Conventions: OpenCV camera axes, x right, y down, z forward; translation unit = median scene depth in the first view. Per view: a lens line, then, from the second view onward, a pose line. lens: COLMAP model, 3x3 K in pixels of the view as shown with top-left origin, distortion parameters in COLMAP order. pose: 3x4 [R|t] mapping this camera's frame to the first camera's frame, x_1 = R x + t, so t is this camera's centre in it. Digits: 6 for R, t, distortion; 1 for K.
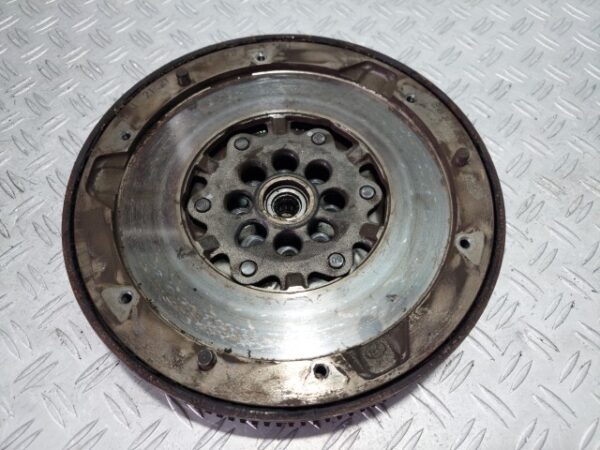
lens RADIAL K [[448.1, 0, 299.7], [0, 448.1, 155.0], [0, 0, 1]] dist [0.030948, -0.048156]
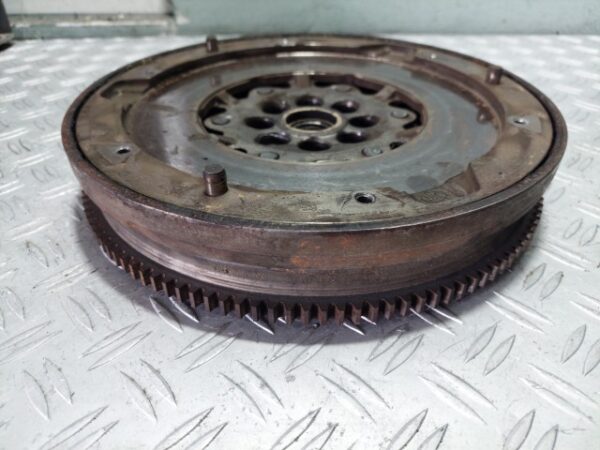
lens RADIAL K [[432.1, 0, 299.2], [0, 432.1, 190.9], [0, 0, 1]] dist [0.003477, -0.042329]
pose [[0.999809, 0.000493, -0.019543, -0.042930], [-0.008872, 0.902250, -0.431122, 0.685070], [0.017420, 0.431213, 0.902082, 0.298897]]
